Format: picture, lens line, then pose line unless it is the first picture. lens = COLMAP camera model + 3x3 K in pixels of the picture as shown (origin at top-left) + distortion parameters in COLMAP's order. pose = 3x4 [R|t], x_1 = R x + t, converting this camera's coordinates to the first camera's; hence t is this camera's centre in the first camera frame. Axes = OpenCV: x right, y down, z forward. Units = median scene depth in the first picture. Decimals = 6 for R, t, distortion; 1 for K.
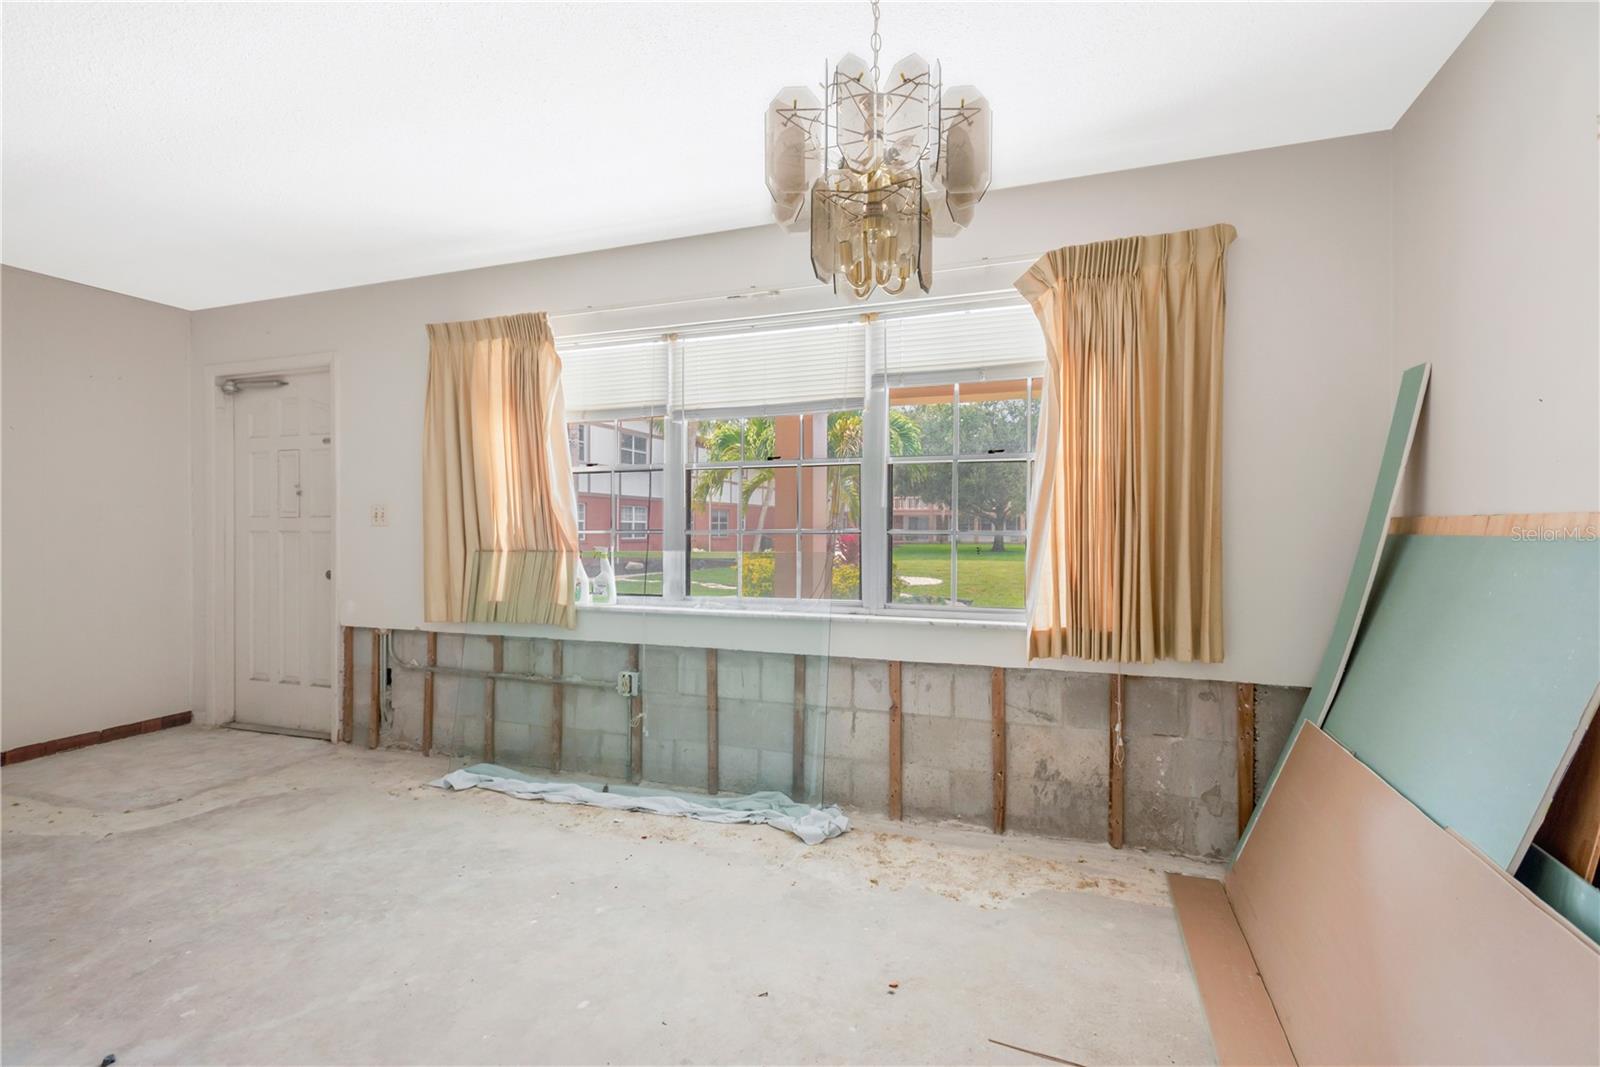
lens RADIAL K [[744.0, 0, 804.0], [0, 744.0, 535.4], [0, 0, 1]] dist [0.015537, -0.005339]
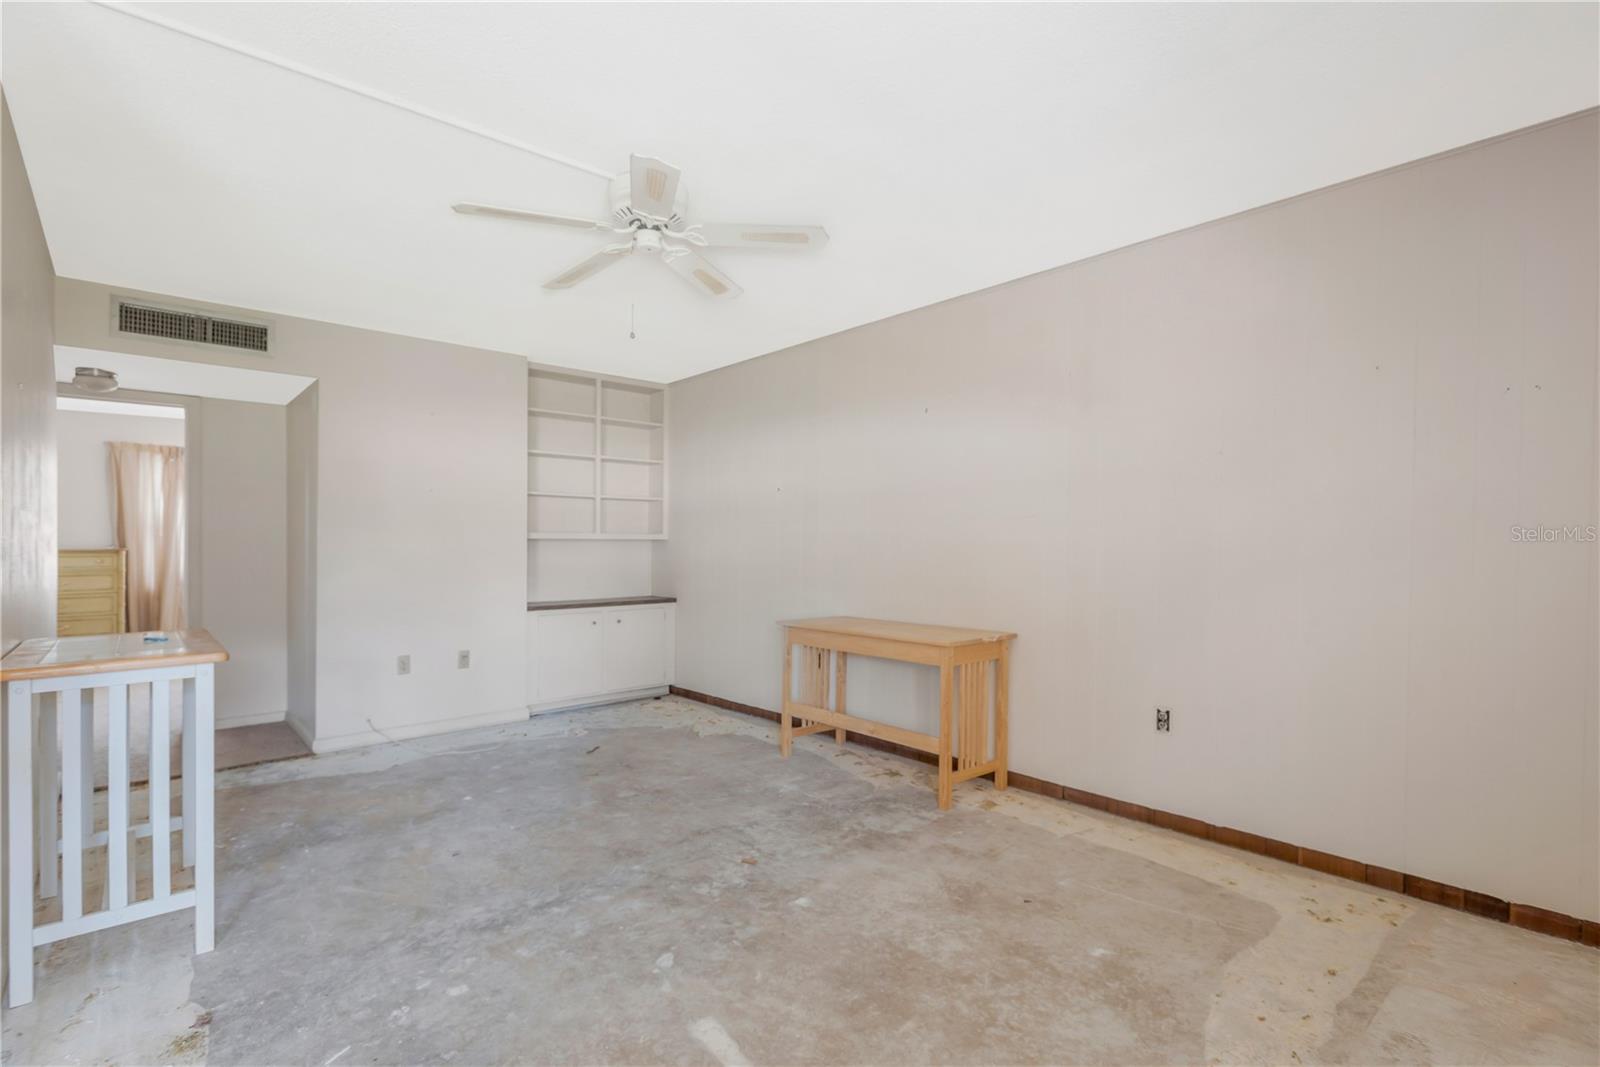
lens RADIAL K [[744.0, 0, 794.1], [0, 744.0, 584.0], [0, 0, 1]] dist [0.015537, -0.005339]
pose [[-0.481713, 0.042354, -0.875305, -0.267806], [-0.005583, 0.998663, 0.051396, -0.006747], [0.876312, 0.029645, -0.480832, 0.886343]]
